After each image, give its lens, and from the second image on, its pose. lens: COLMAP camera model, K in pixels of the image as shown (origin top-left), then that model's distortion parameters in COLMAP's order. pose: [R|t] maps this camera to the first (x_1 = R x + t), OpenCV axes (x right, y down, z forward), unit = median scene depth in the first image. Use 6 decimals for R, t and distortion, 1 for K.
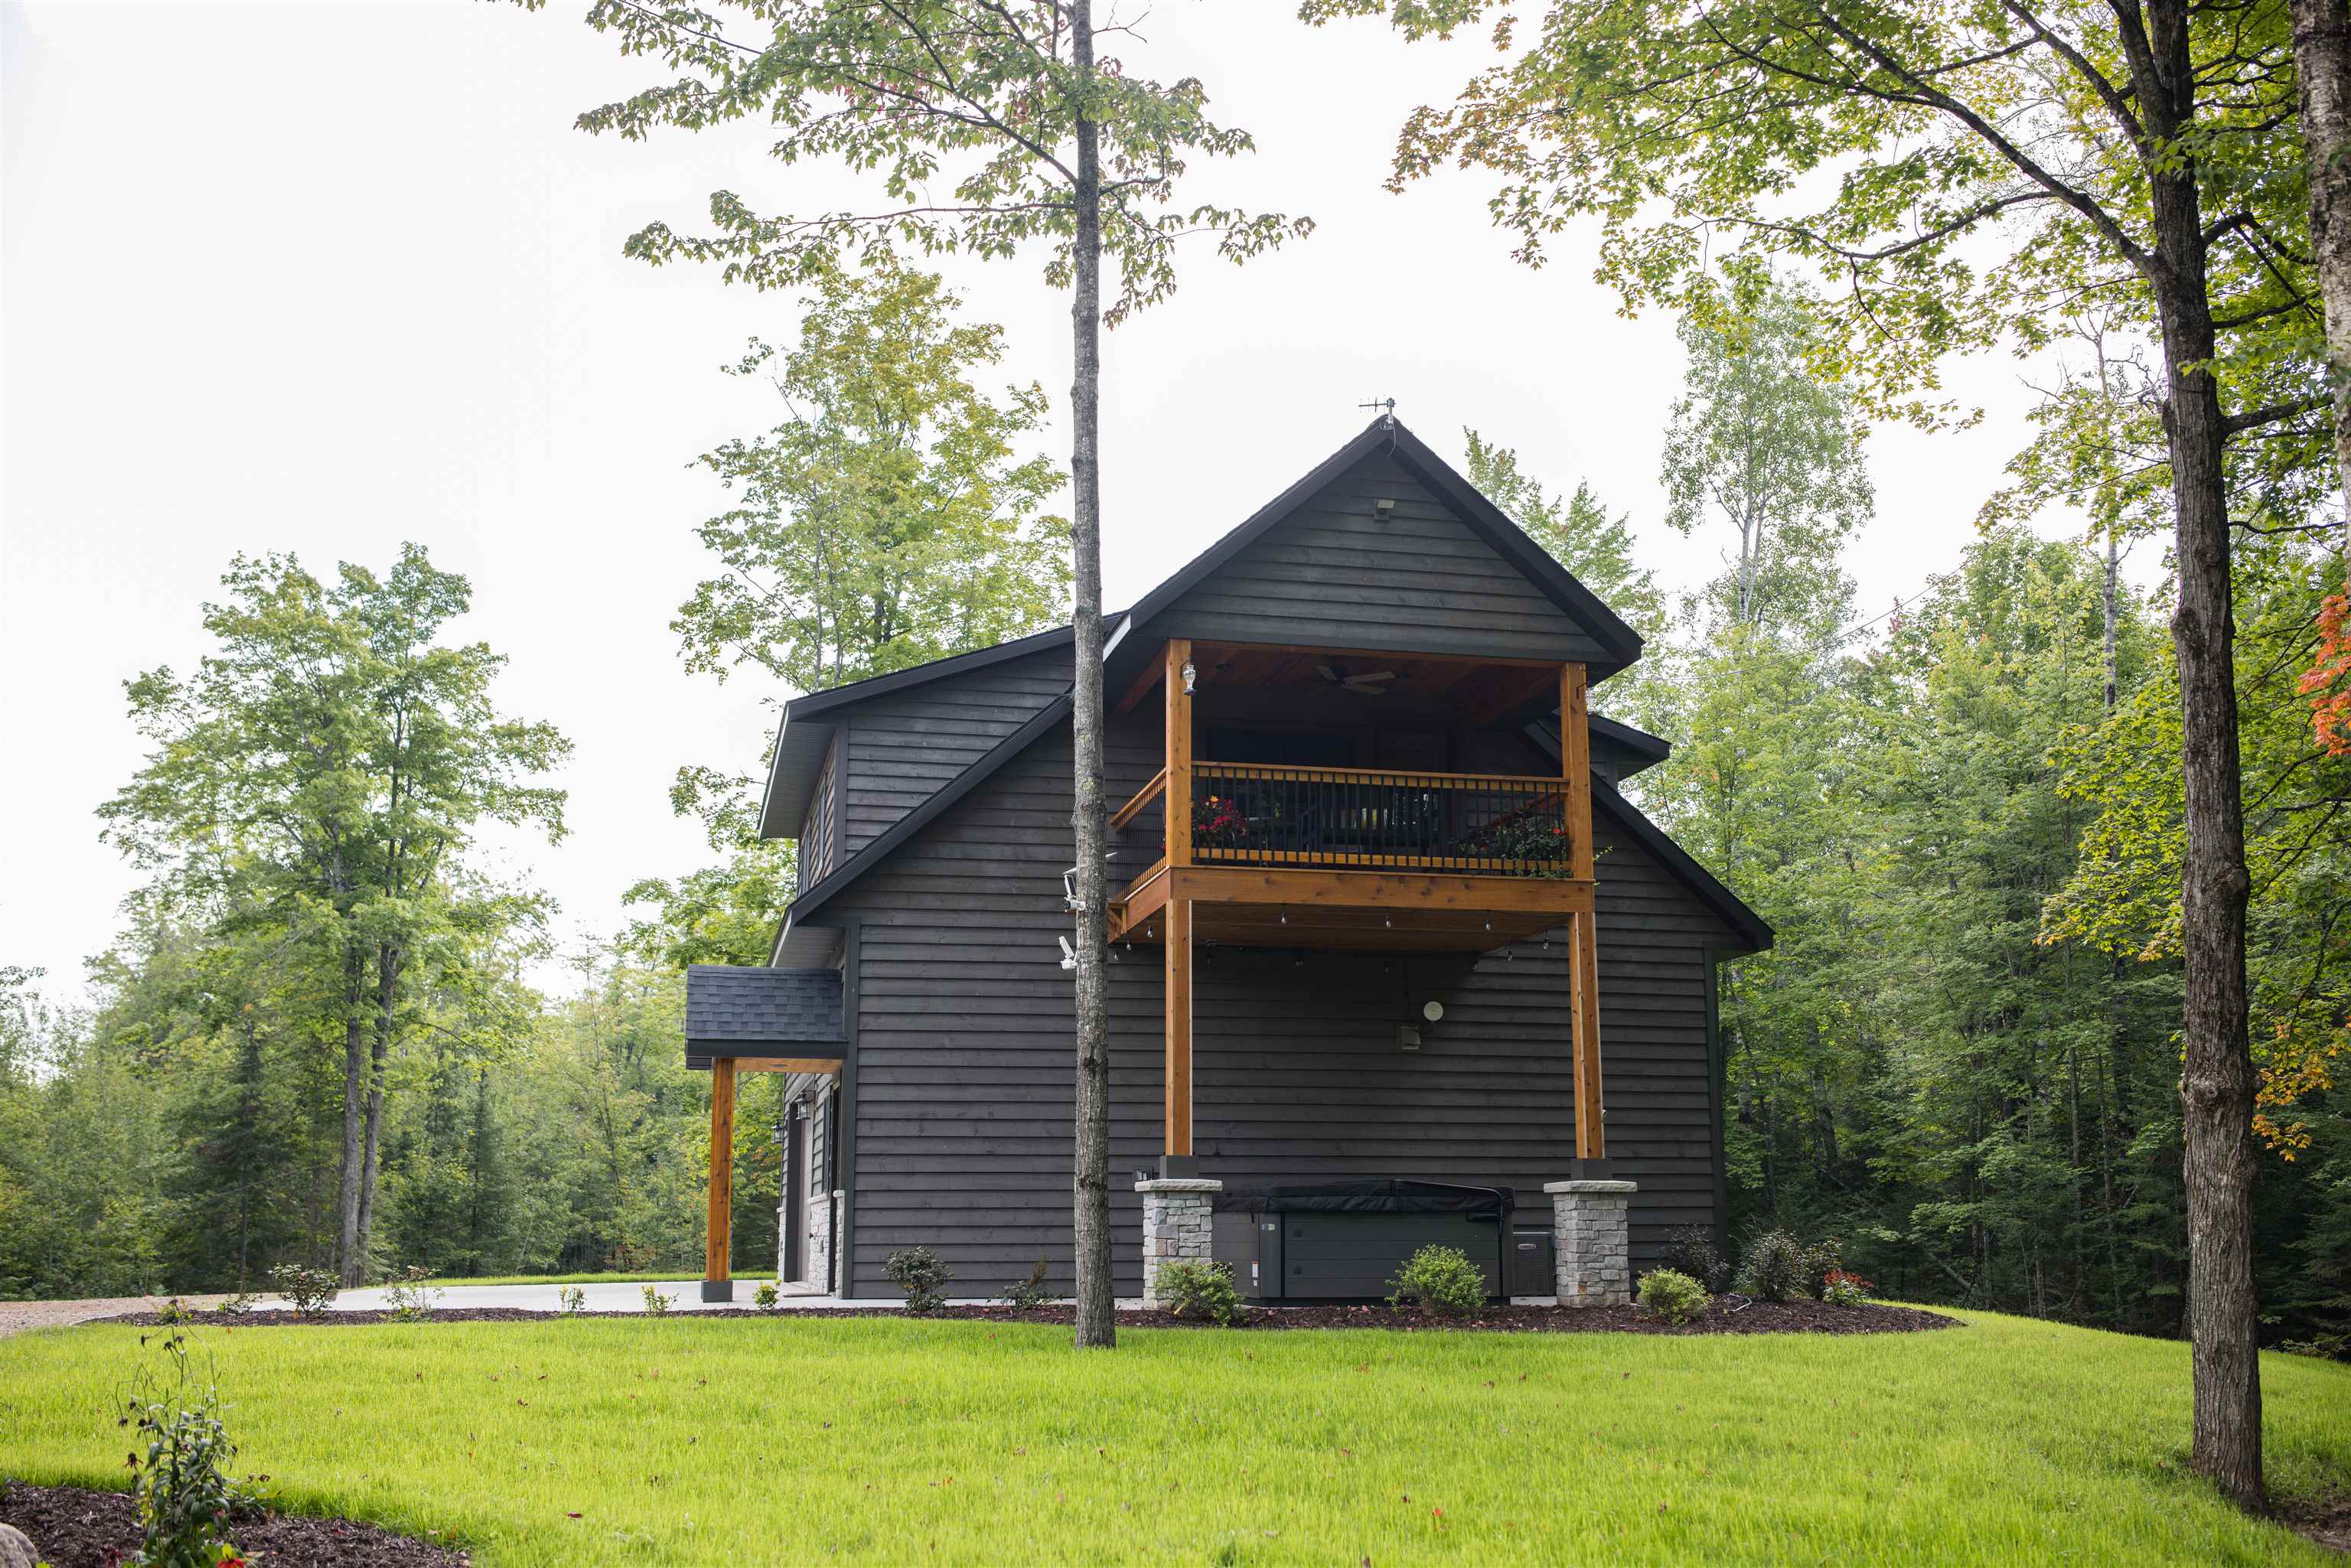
lens RADIAL K [[2333.7, 0, 1175.5], [0, 2333.7, 784.0], [0, 0, 1]] dist [-0.058975, -0.000099]
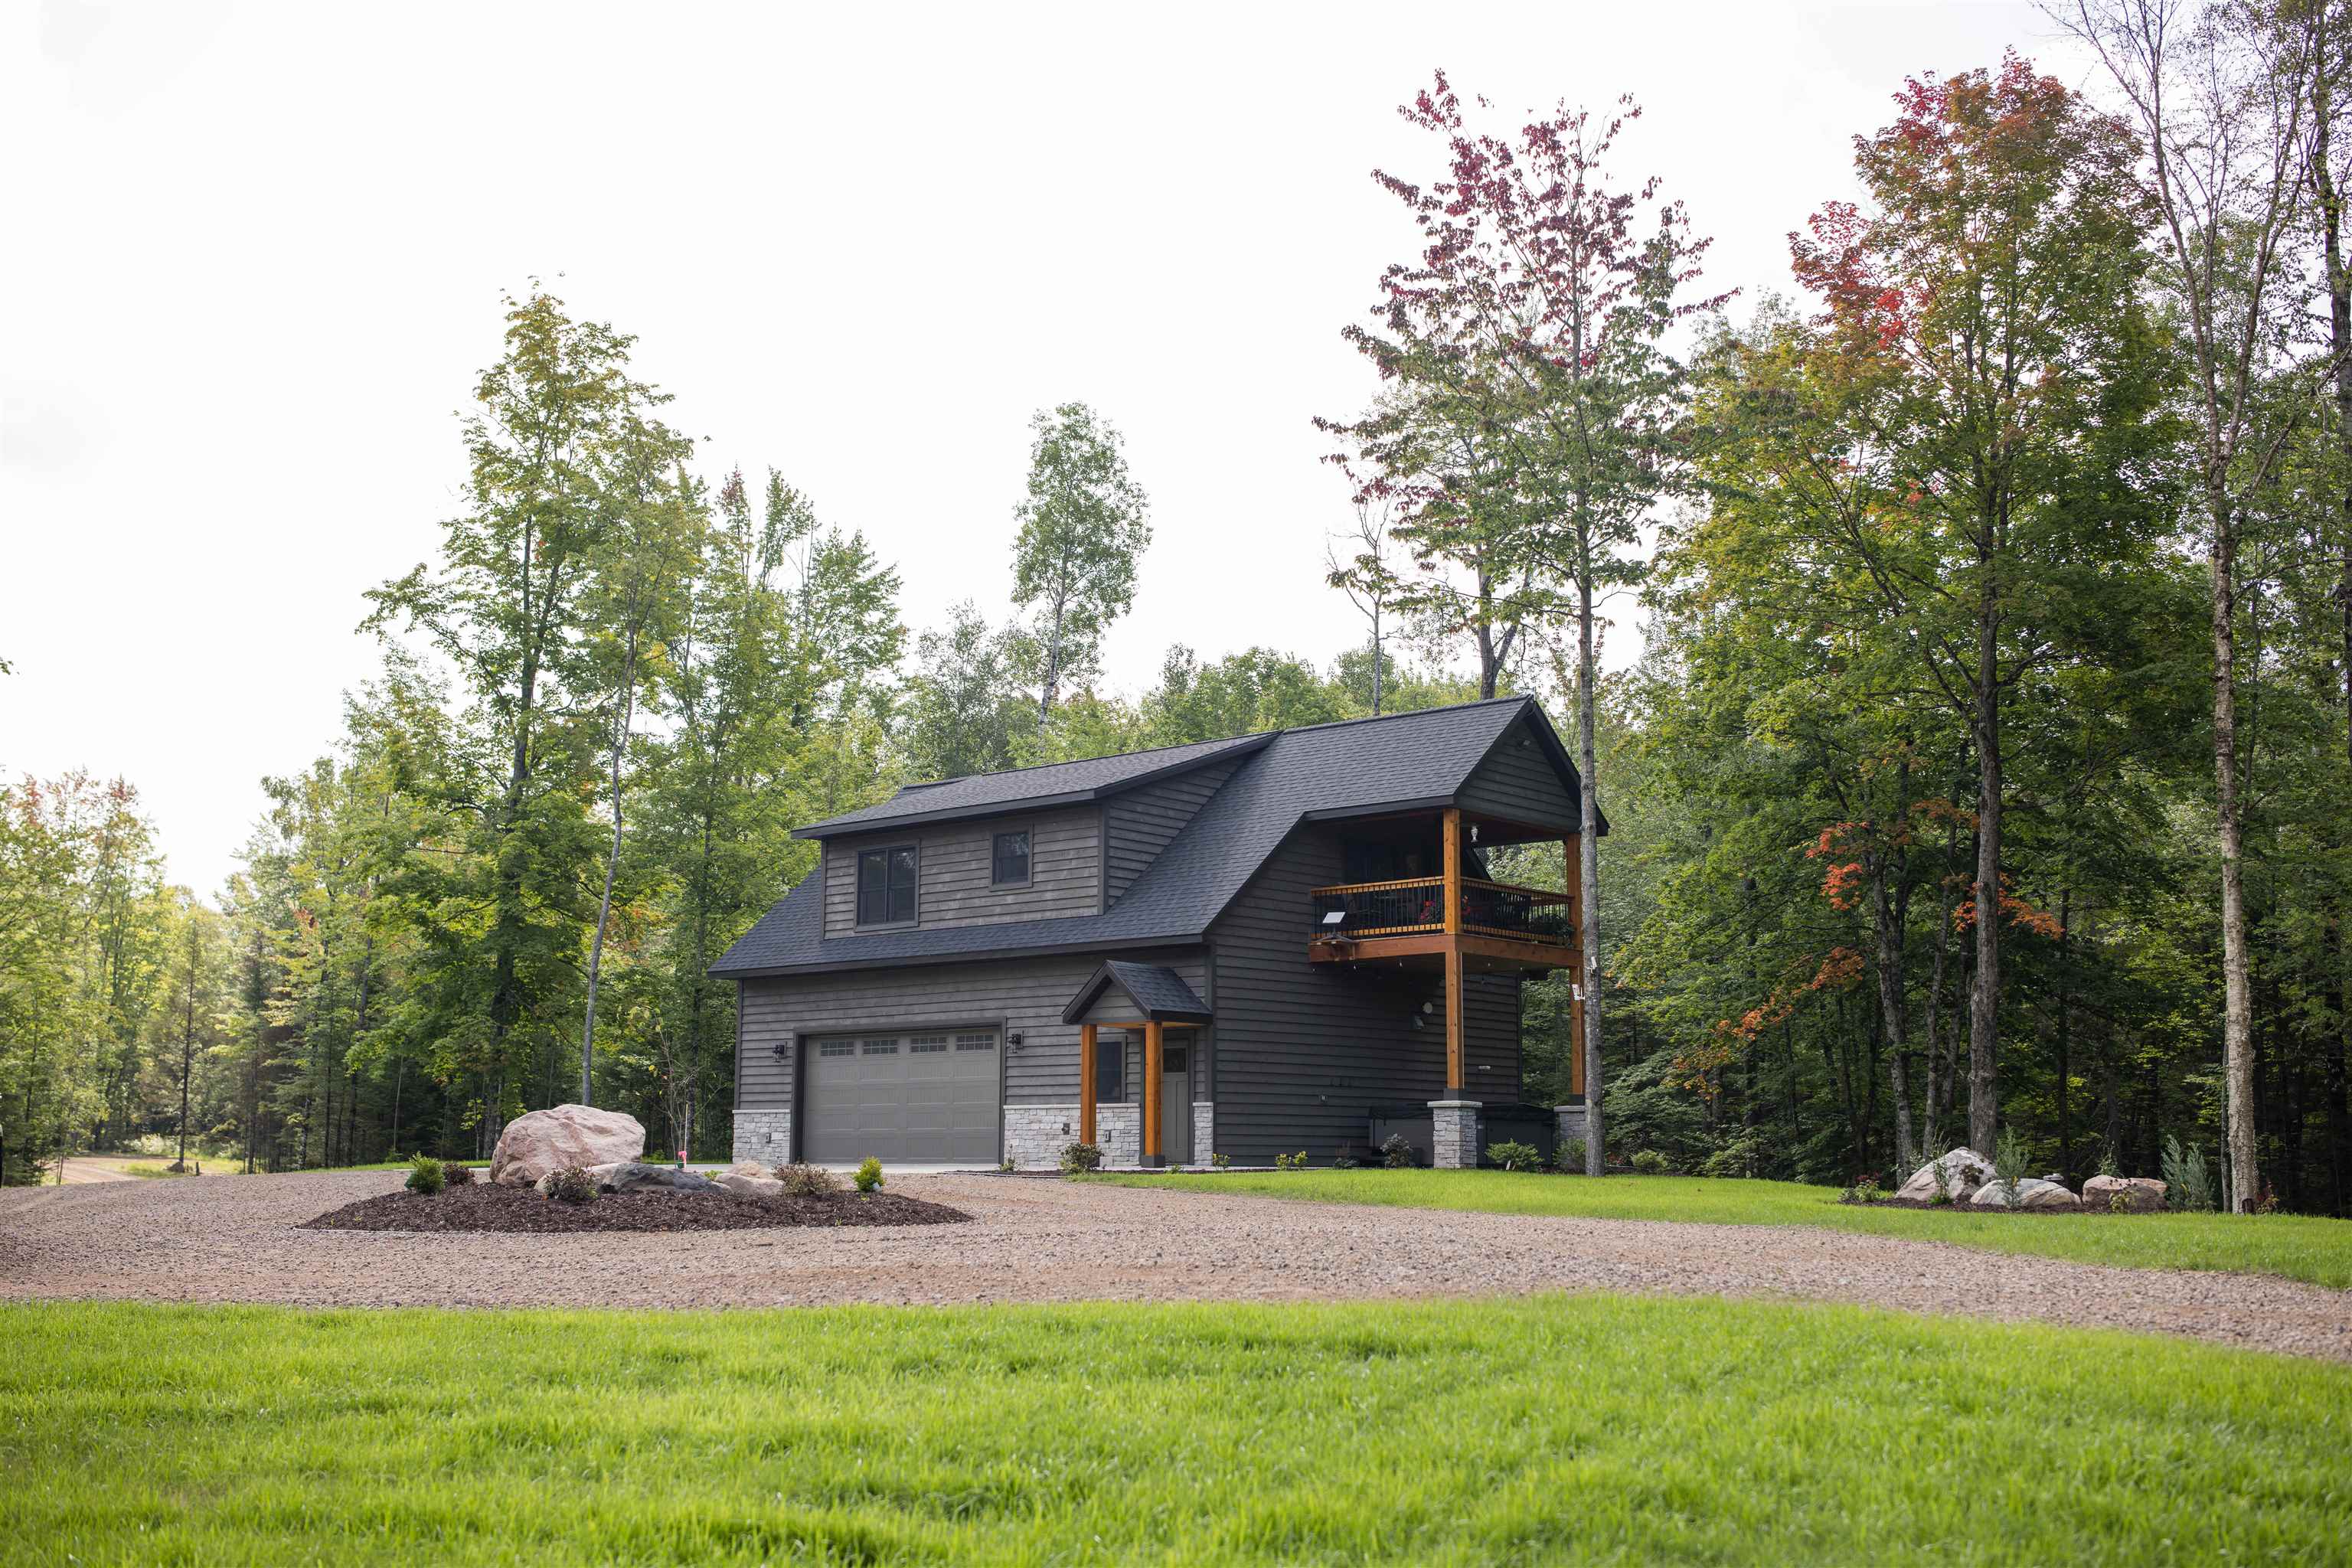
lens RADIAL K [[2398.0, 0, 1107.7], [0, 2398.0, 788.1], [0, 0, 1]] dist [-0.103145, -0.002392]
pose [[0.823519, 0.097480, 0.558851, -1.205107], [-0.121981, 0.992510, 0.006628, -0.054486], [-0.554019, -0.073627, 0.829242, -0.388978]]
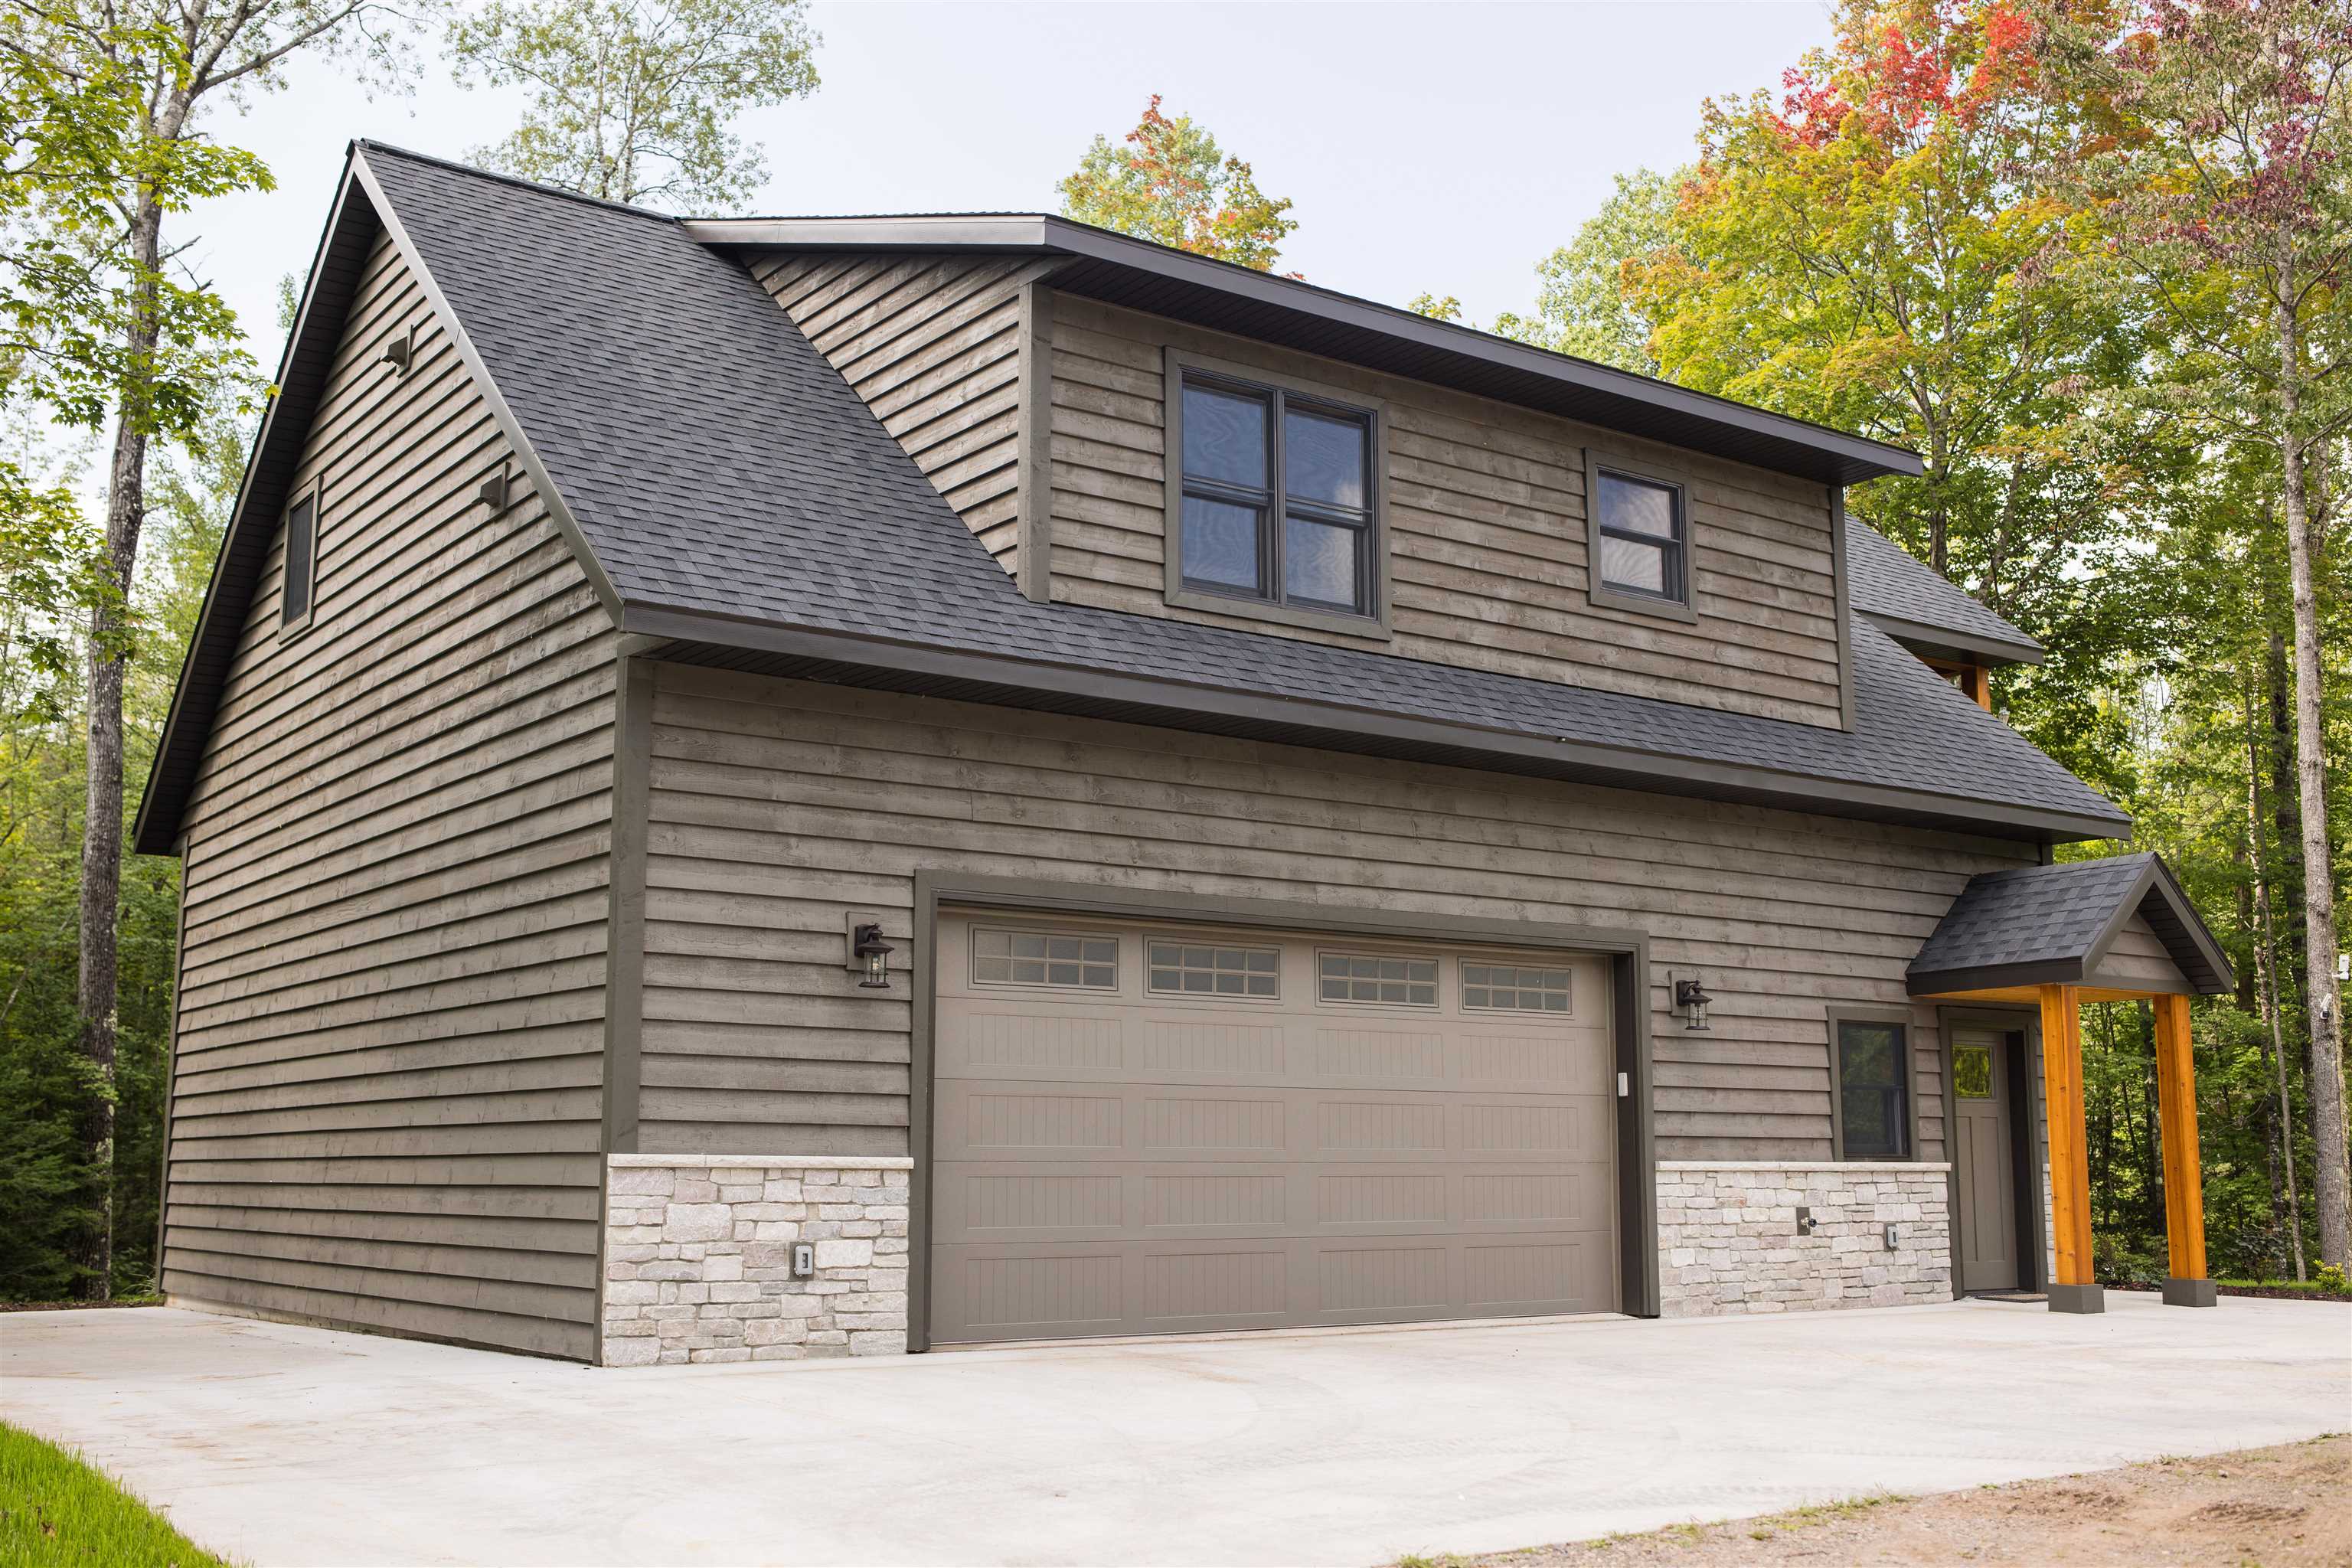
lens RADIAL K [[2377.6, 0, 1101.2], [0, 2377.6, 754.4], [0, 0, 1]] dist [-0.063116, -0.002136]
pose [[-0.361188, 0.159457, 0.918758, -0.812833], [-0.192205, 0.951383, -0.240680, 0.305259], [-0.912469, -0.263521, -0.312980, 1.621069]]
